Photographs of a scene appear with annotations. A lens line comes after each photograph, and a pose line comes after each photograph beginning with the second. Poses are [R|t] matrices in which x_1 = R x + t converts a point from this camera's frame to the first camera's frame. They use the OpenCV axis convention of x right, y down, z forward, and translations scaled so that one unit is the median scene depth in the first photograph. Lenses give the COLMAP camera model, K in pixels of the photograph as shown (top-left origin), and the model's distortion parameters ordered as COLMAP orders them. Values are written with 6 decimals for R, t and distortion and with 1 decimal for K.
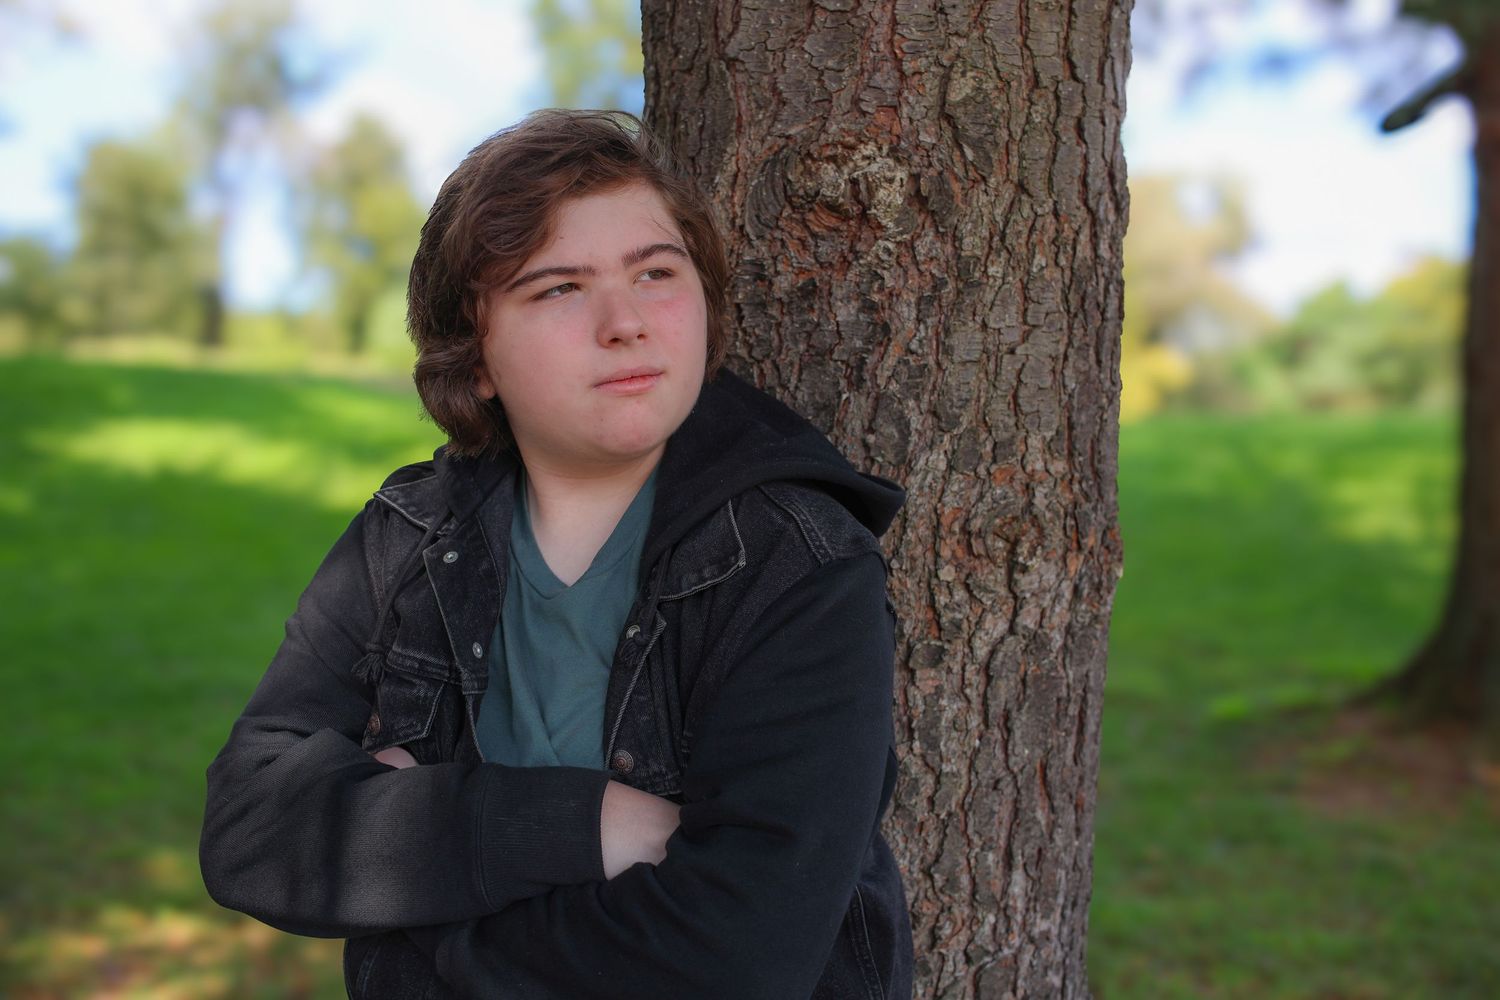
lens RADIAL K [[1602.0, 0, 750.0], [0, 1602.0, 500.0], [0, 0, 1]] dist [-0.027211, -0.014325]
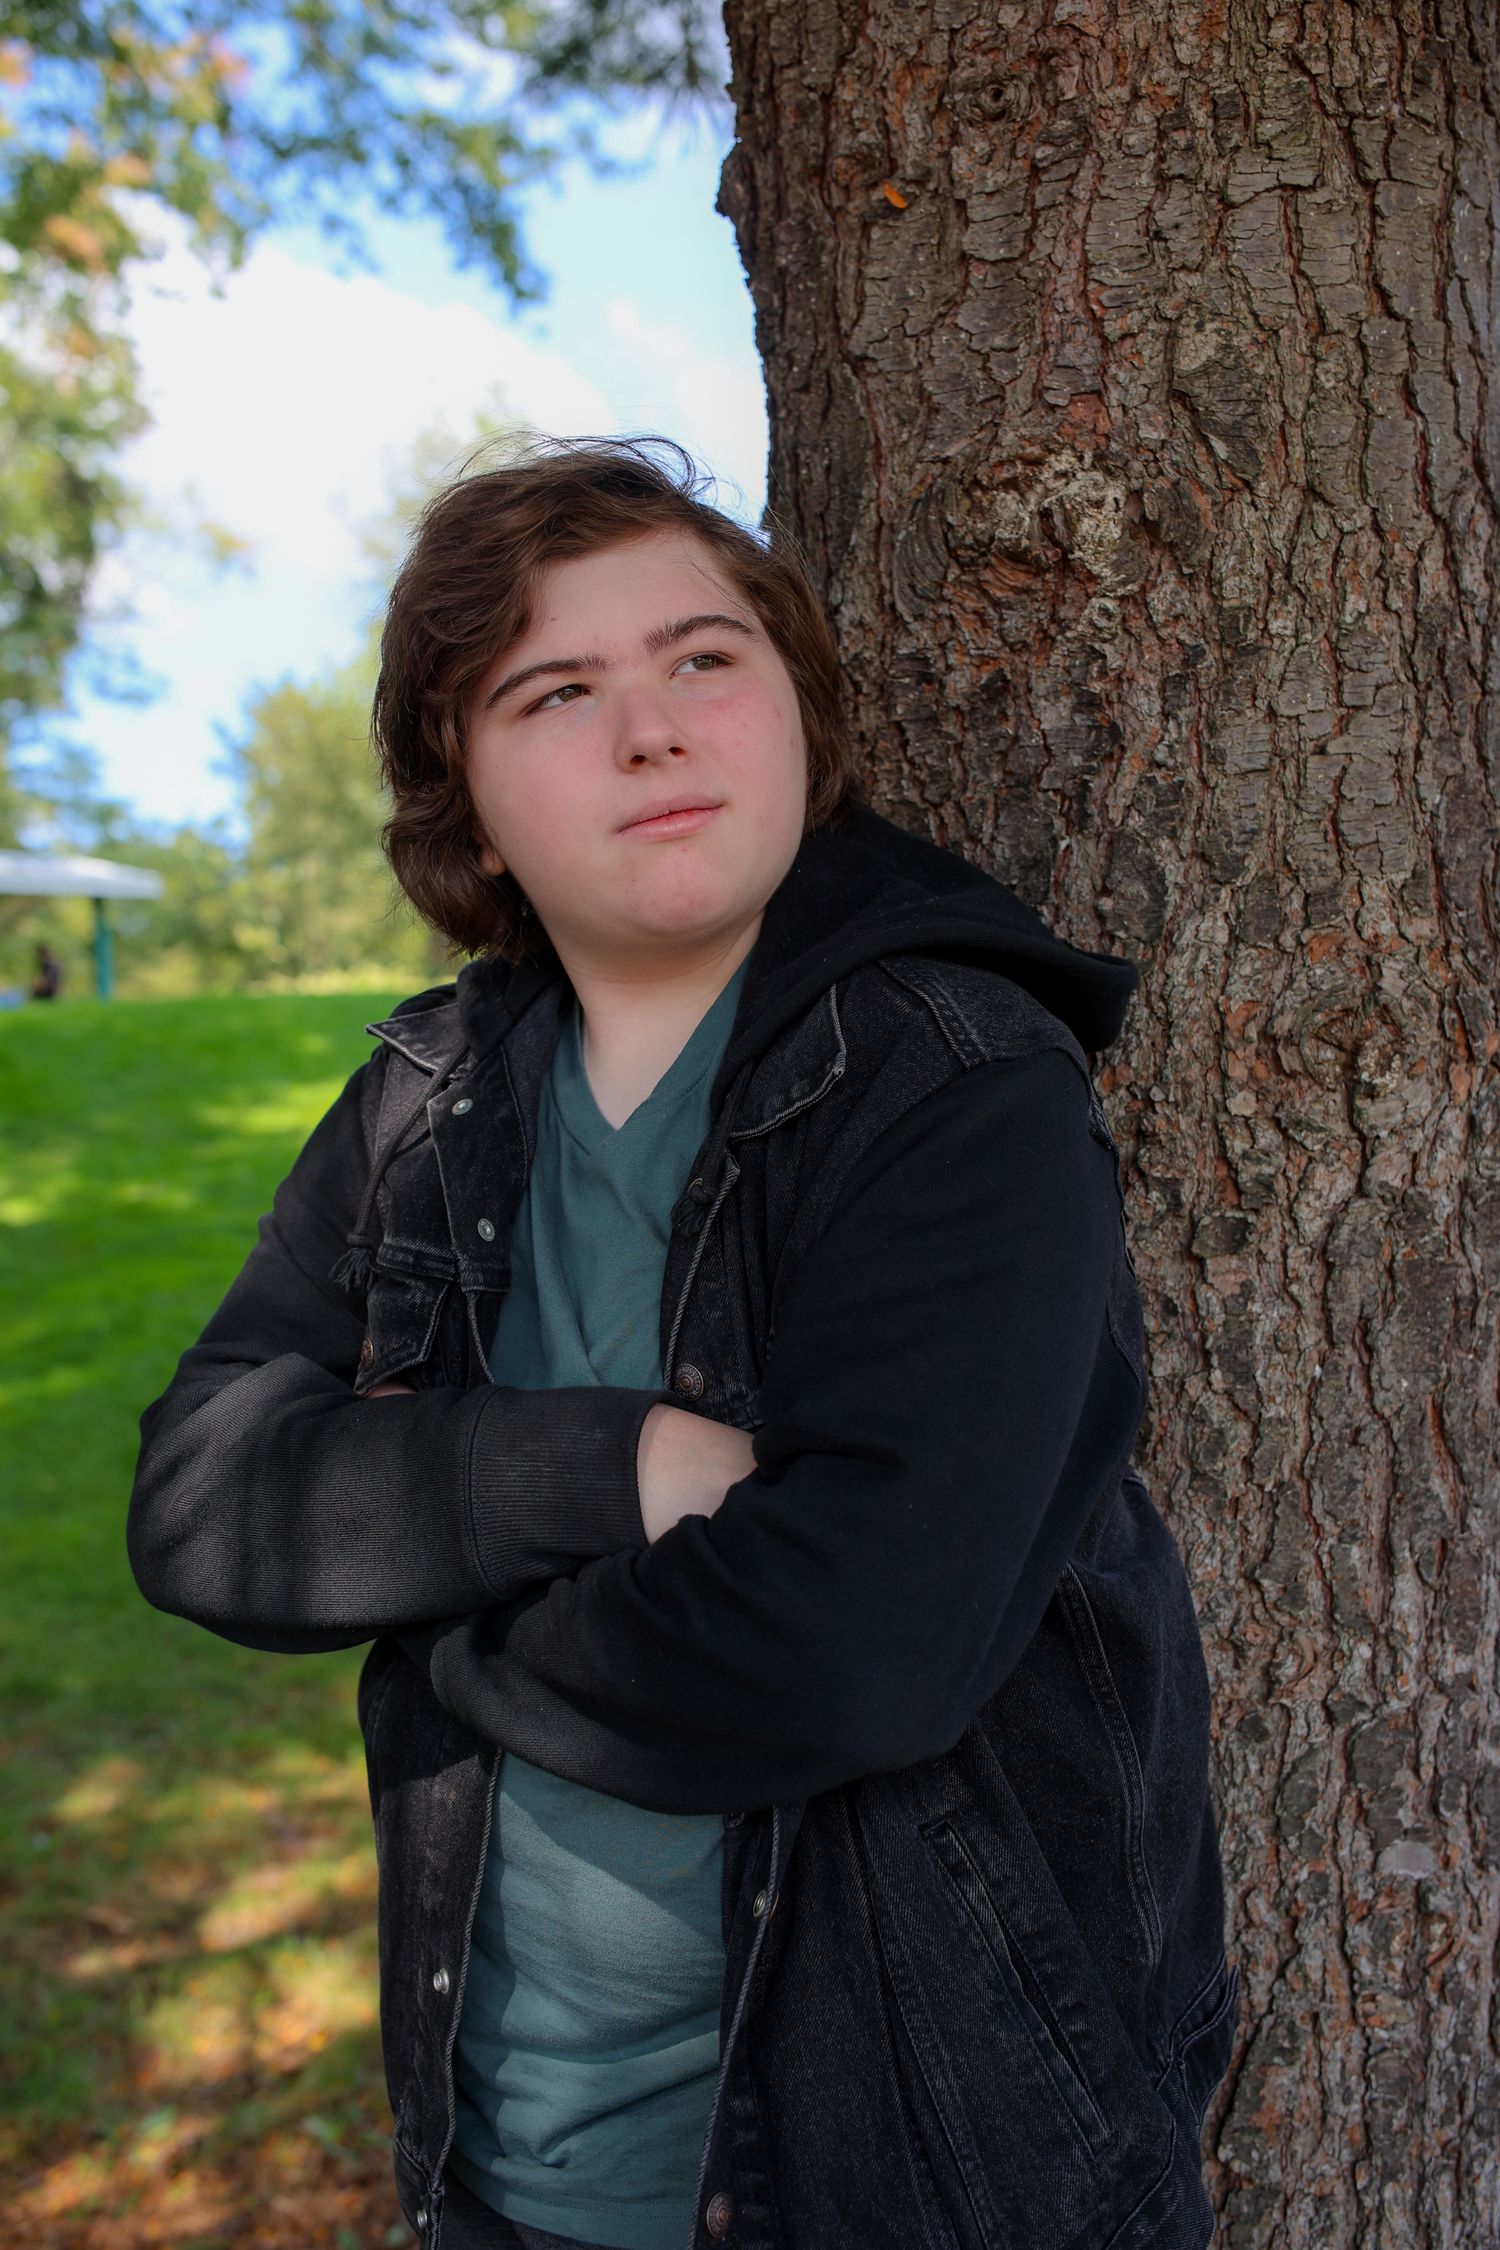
lens RADIAL K [[2403.0, 0, 697.0], [0, 2403.0, 1113.5], [0, 0, 1]] dist [-0.027211, -0.014325]
pose [[0.969401, -0.065532, -0.236574, 0.139150], [0.058696, 0.997633, -0.035833, 0.071692], [0.238362, 0.020851, 0.970952, 0.015187]]
